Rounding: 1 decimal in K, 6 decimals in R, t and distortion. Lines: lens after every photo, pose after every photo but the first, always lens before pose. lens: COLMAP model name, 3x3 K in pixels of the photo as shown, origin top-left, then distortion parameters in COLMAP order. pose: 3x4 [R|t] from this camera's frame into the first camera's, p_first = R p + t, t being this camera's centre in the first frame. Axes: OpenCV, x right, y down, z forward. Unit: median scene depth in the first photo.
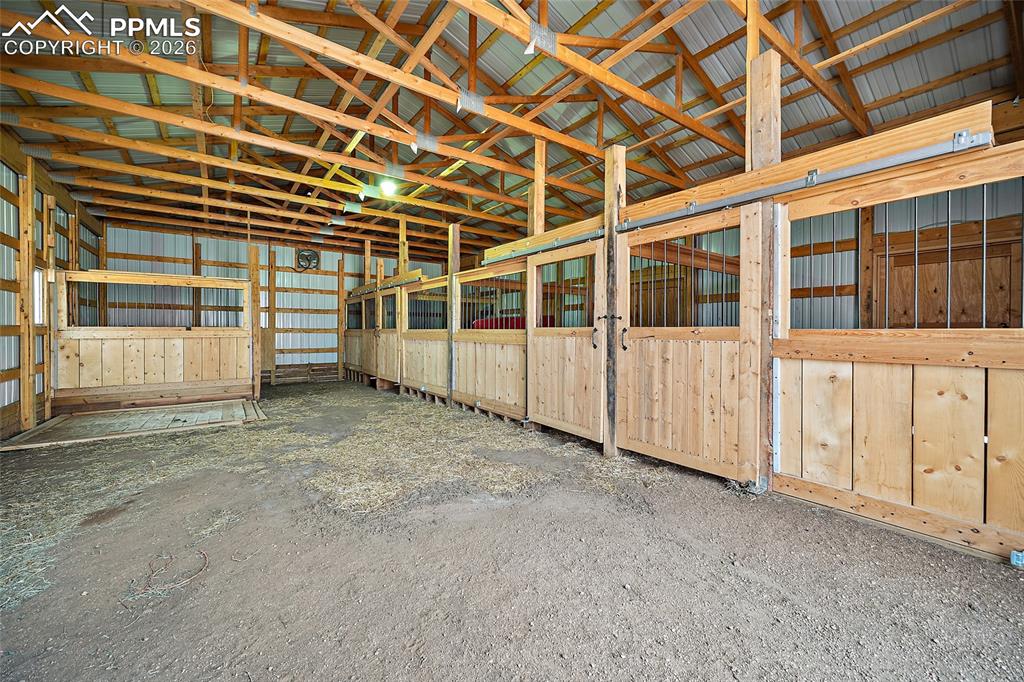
lens RADIAL K [[406.7, 0, 513.1], [0, 406.7, 338.0], [0, 0, 1]] dist [-0.000782, -0.000039]
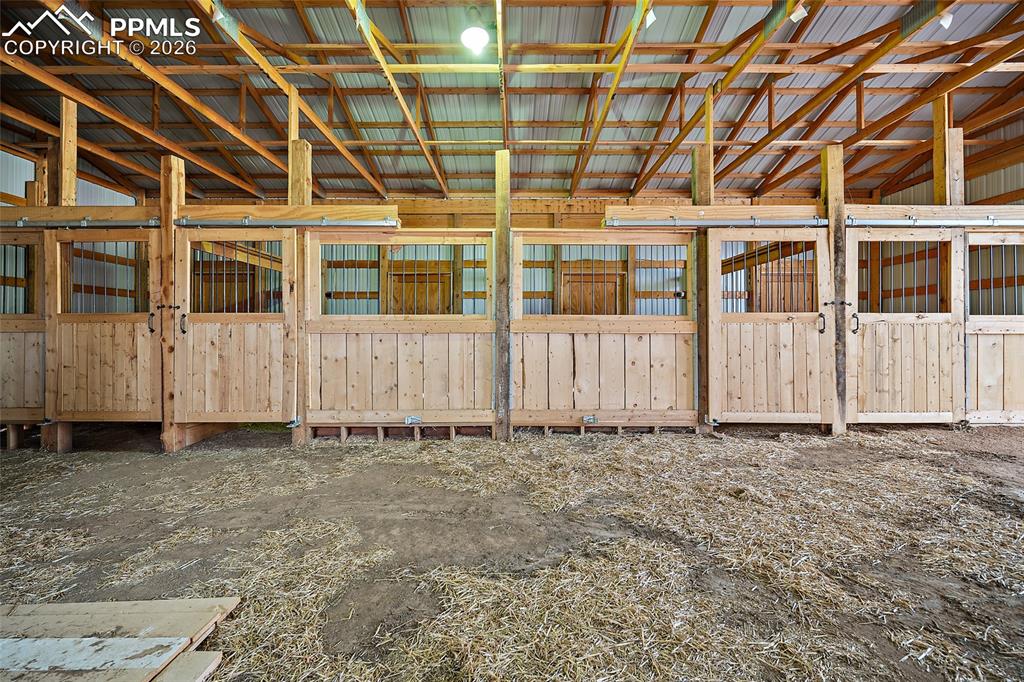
lens RADIAL K [[406.7, 0, 513.1], [0, 406.7, 330.2], [0, 0, 1]] dist [-0.000782, -0.000039]
pose [[0.593722, -0.002803, 0.804665, -1.098289], [0.015918, 0.999839, -0.008263, 0.014040], [-0.804513, 0.017715, 0.593671, 1.027405]]
